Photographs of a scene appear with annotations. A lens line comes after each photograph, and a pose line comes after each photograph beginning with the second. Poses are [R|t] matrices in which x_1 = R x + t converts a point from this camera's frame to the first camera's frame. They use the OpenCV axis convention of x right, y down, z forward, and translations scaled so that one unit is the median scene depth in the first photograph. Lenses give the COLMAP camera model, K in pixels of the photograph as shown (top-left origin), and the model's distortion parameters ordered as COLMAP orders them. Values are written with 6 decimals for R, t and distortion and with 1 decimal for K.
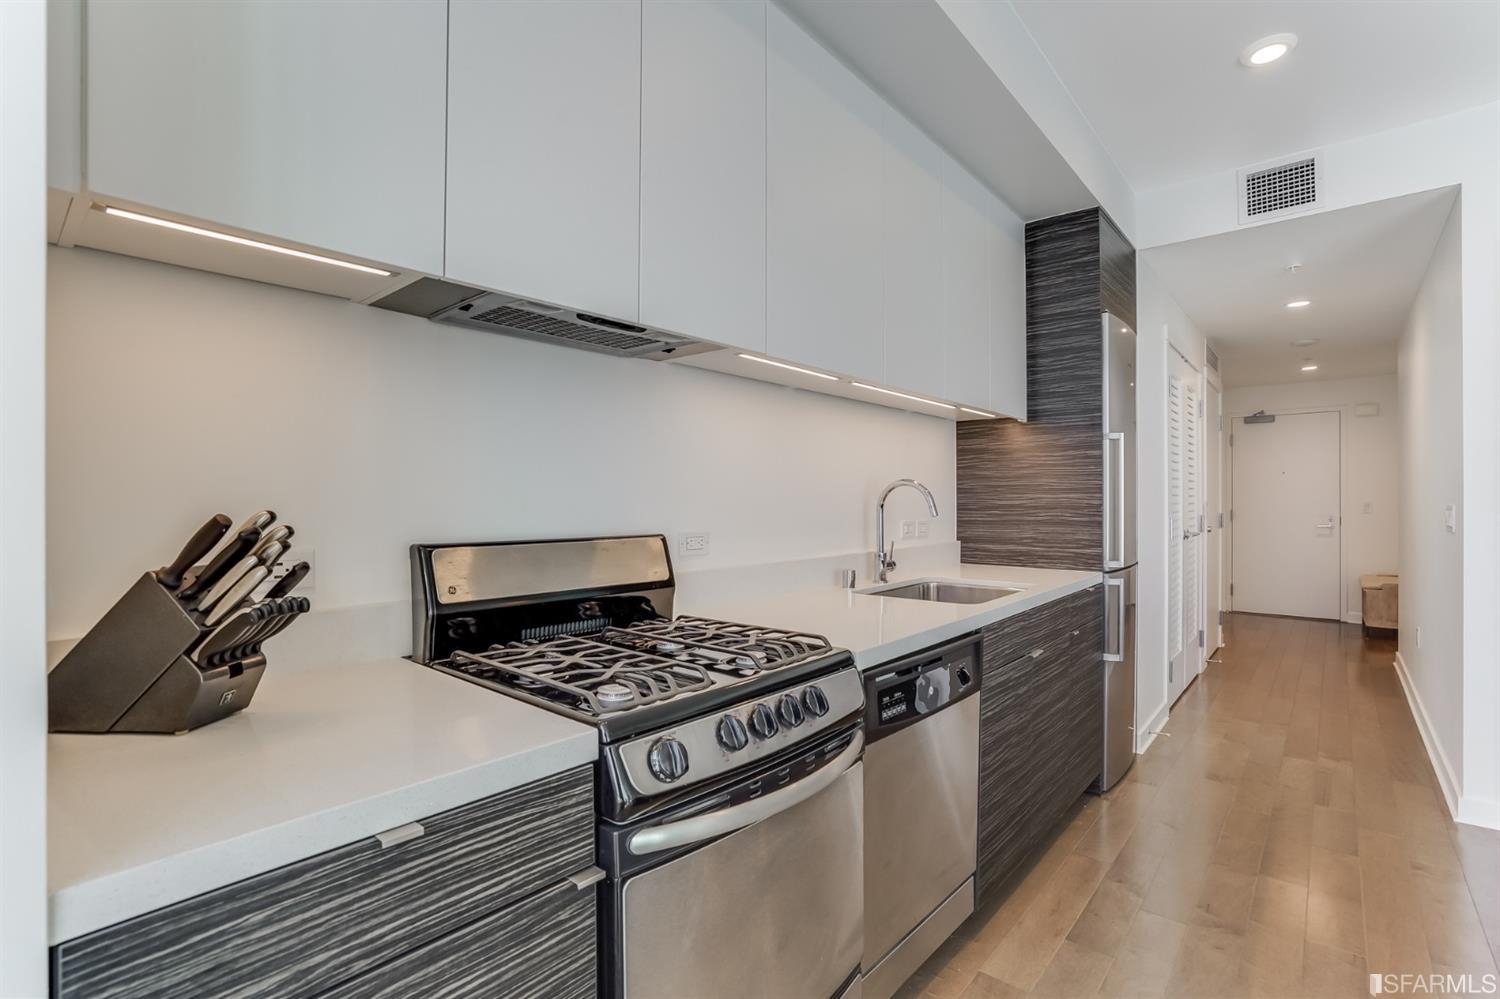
lens RADIAL K [[688.0, 0, 744.3], [0, 688.0, 494.8], [0, 0, 1]] dist [-0.057328, 0.031249]
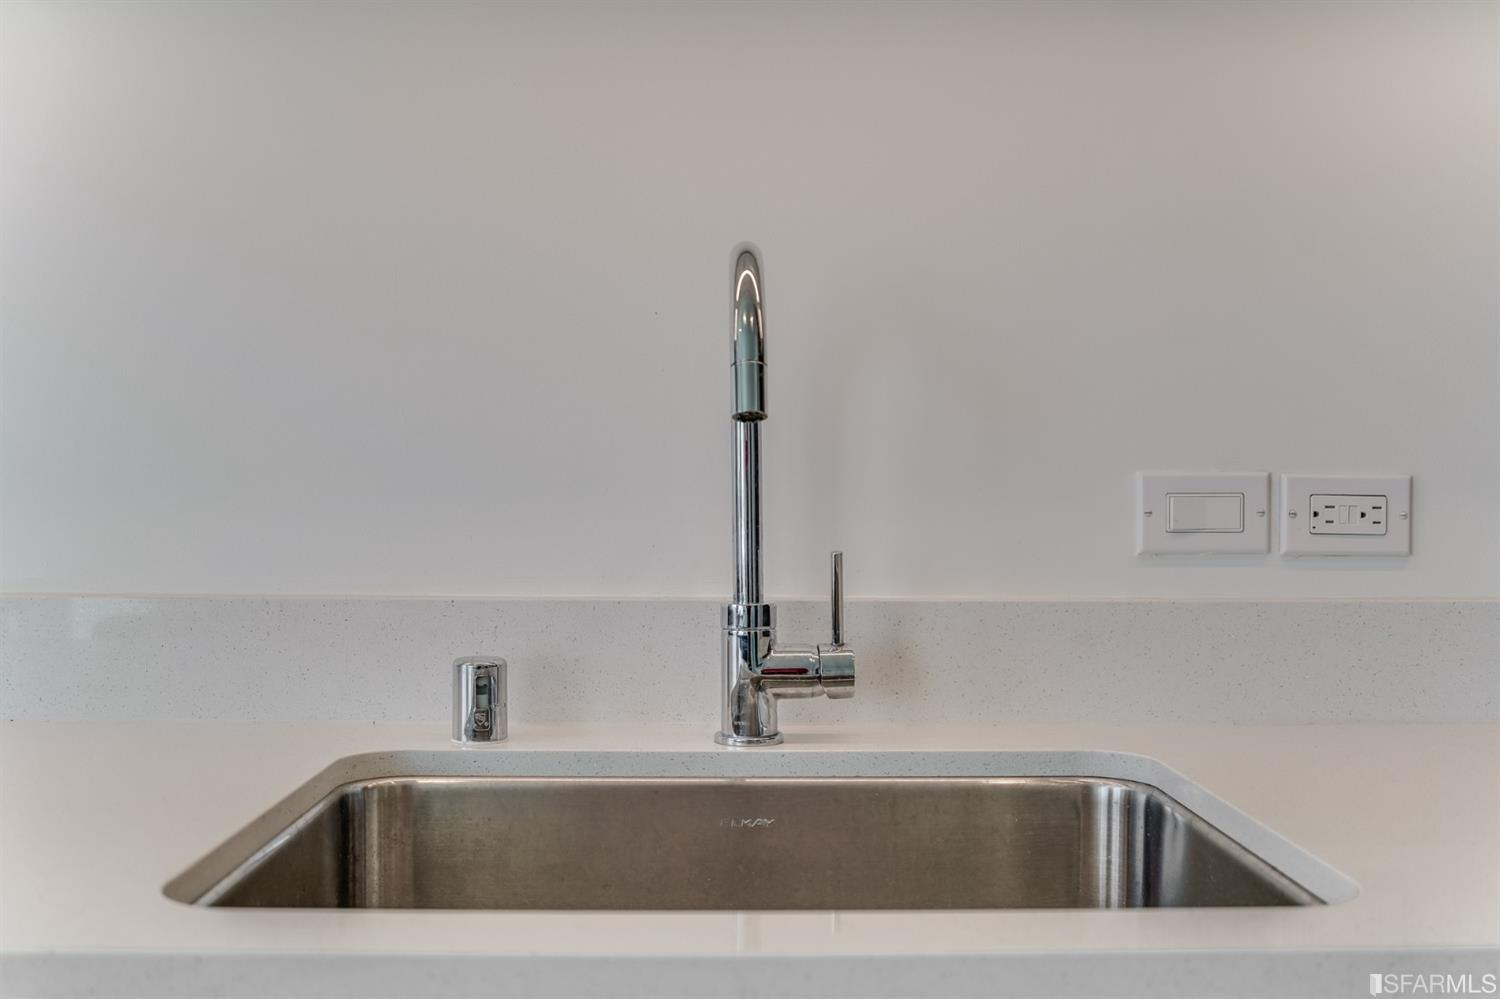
lens RADIAL K [[1504.5, 0, 747.0], [0, 1504.5, 473.9], [0, 0, 1]] dist [-0.007079, 0.002245]
pose [[0.669113, -0.001988, -0.743158, 1.083795], [-0.001580, 0.999990, -0.004098, 0.085975], [0.743159, 0.003916, 0.669104, 1.332868]]
